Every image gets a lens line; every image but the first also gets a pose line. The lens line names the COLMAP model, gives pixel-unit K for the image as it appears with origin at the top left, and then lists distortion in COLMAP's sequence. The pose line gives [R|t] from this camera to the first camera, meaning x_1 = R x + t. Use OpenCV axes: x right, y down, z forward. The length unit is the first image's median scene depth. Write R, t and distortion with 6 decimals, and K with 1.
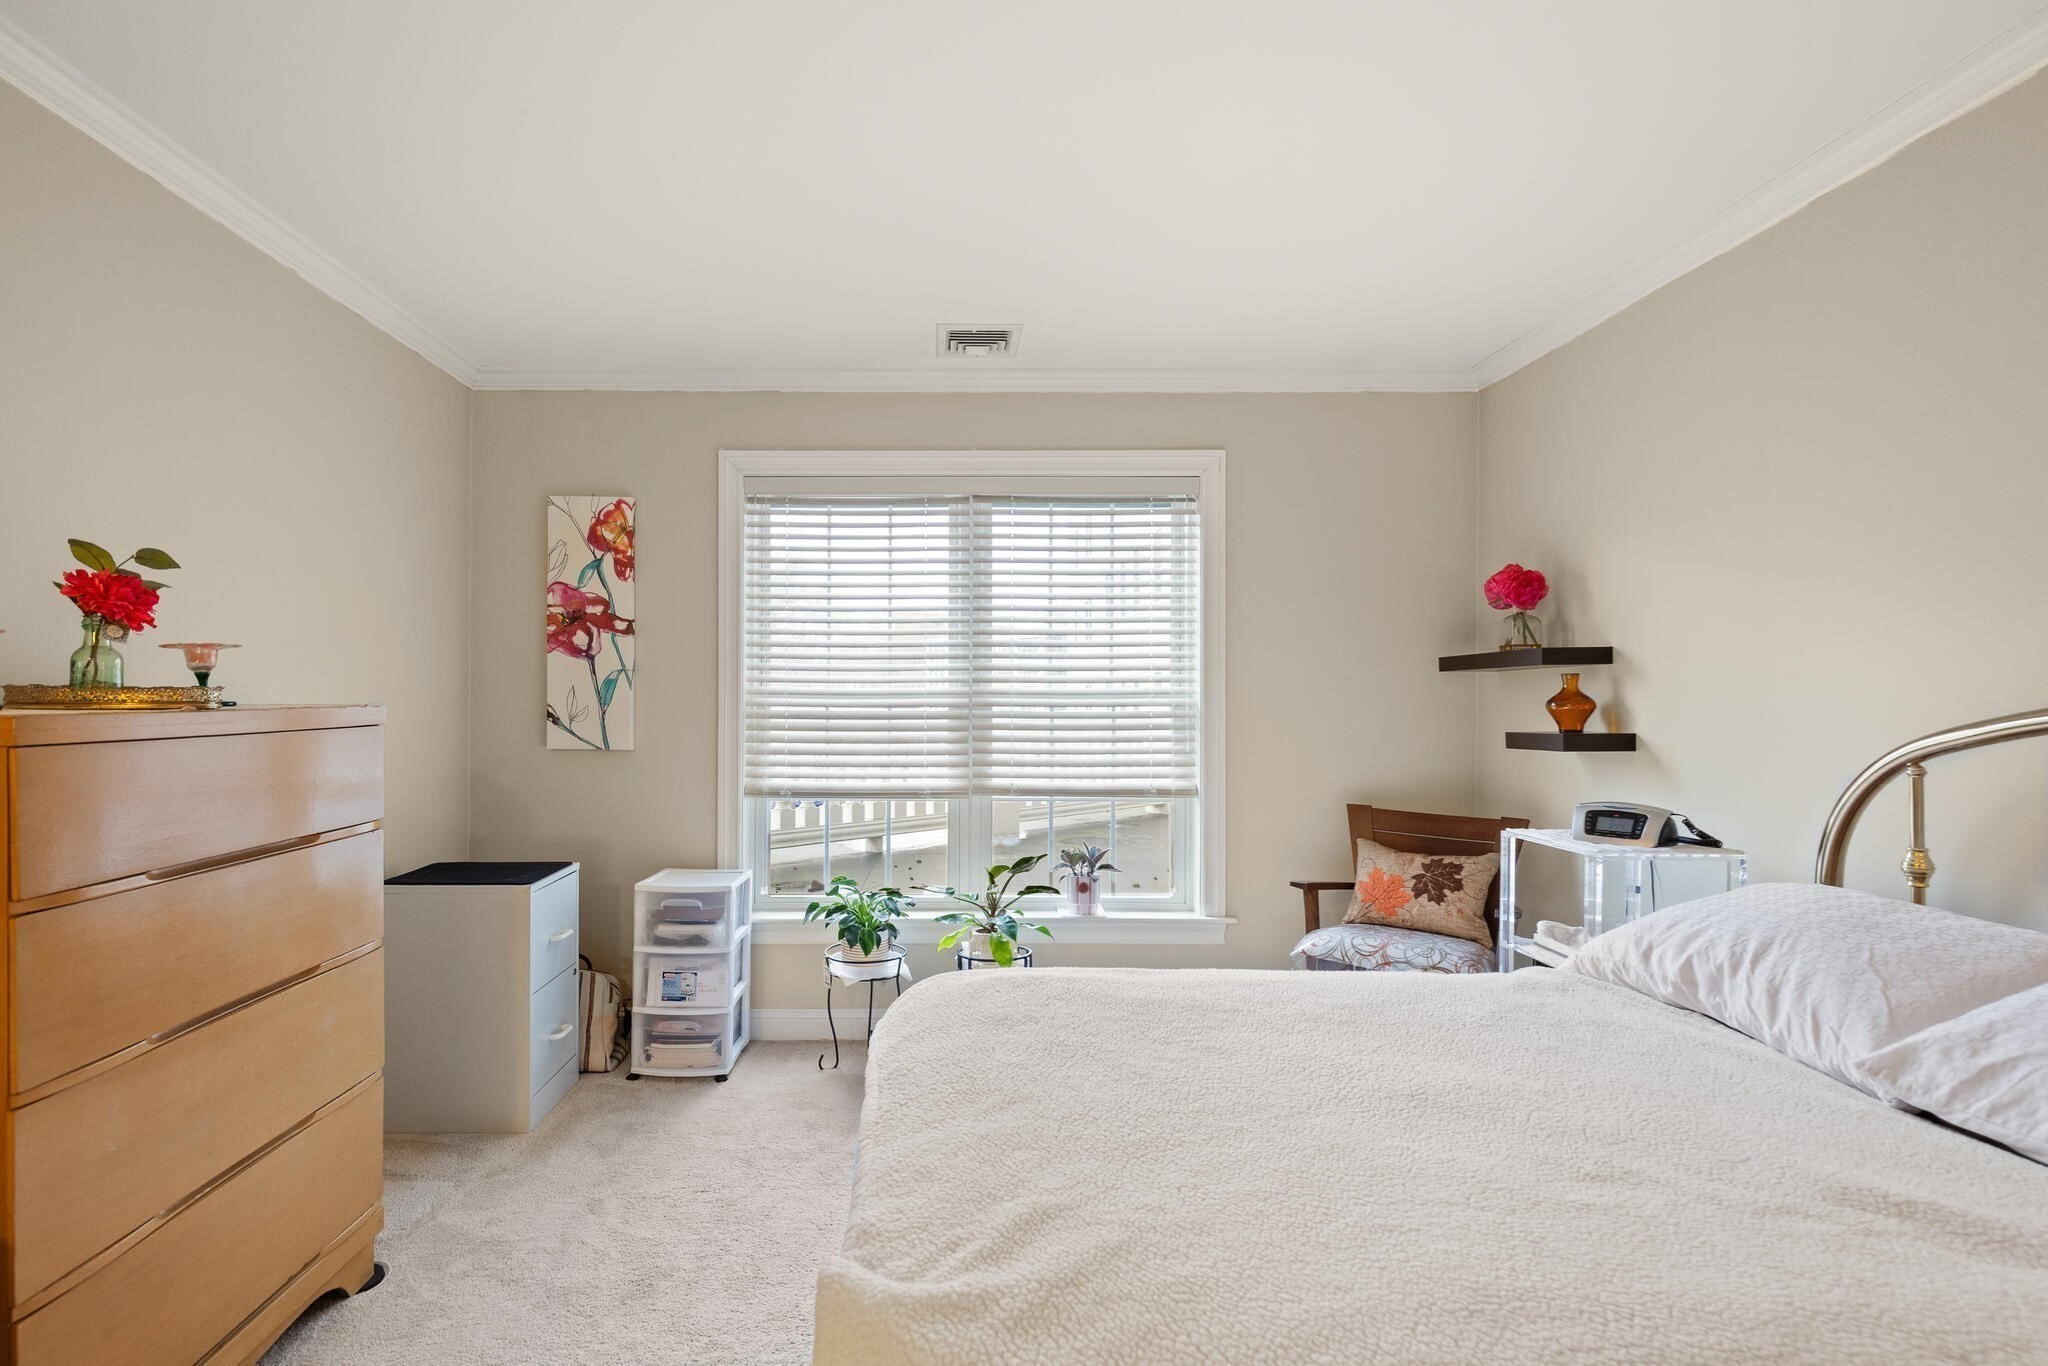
lens RADIAL K [[940.9, 0, 1014.4], [0, 940.9, 694.2], [0, 0, 1]] dist [0.009744, -0.002331]
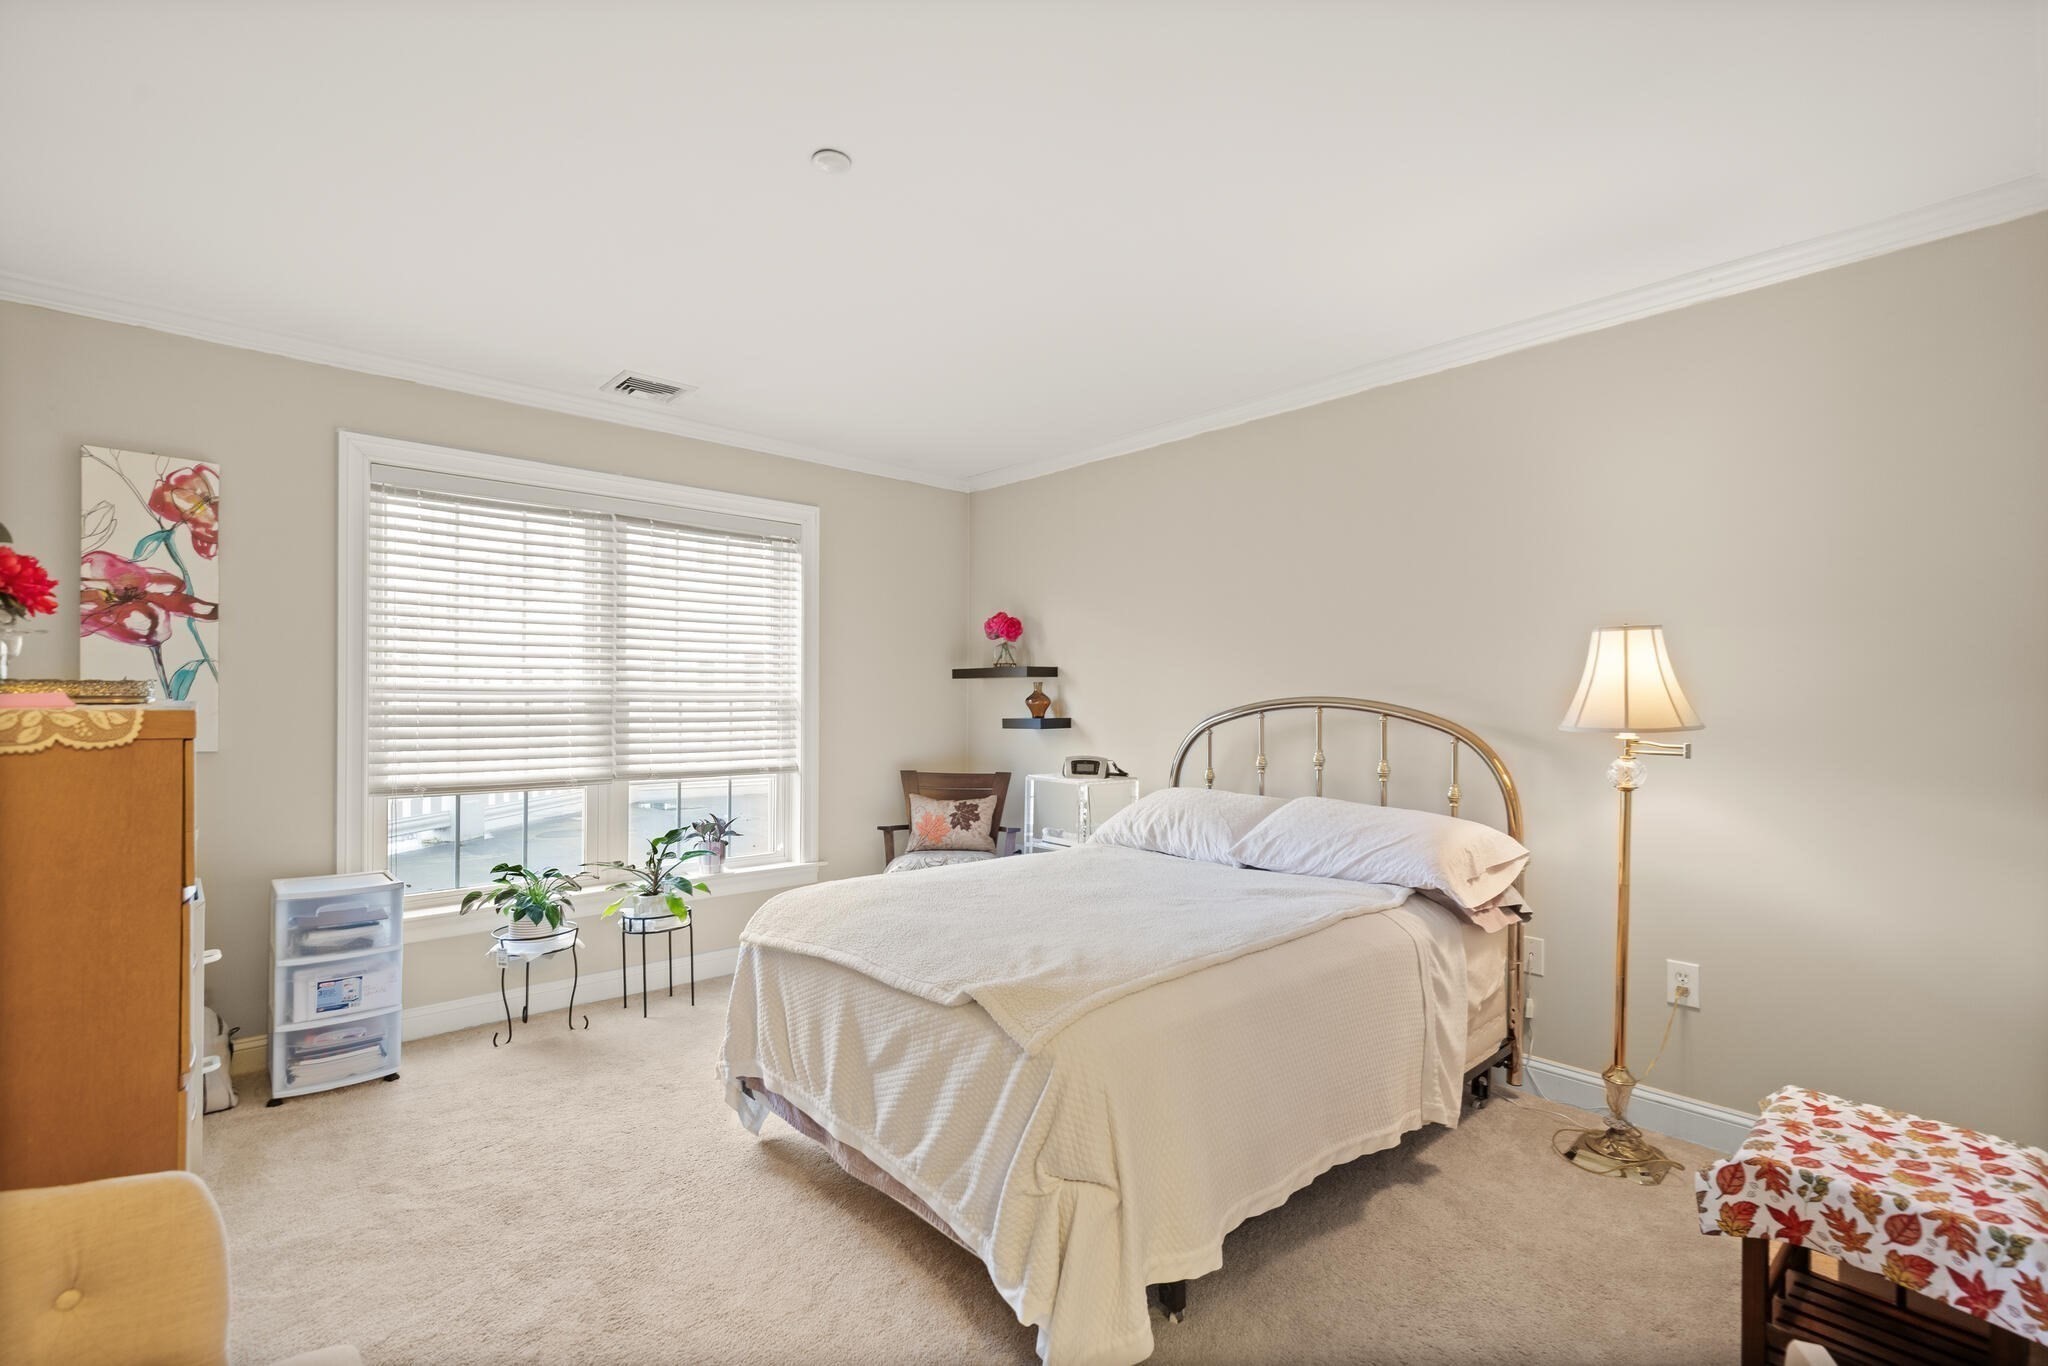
lens RADIAL K [[940.9, 0, 1017.3], [0, 940.9, 692.2], [0, 0, 1]] dist [0.009744, -0.002331]
pose [[0.737881, 0.007297, 0.674892, -0.491610], [-0.009152, 0.999958, -0.000805, -0.002371], [-0.674869, -0.005582, 0.737916, -0.171675]]
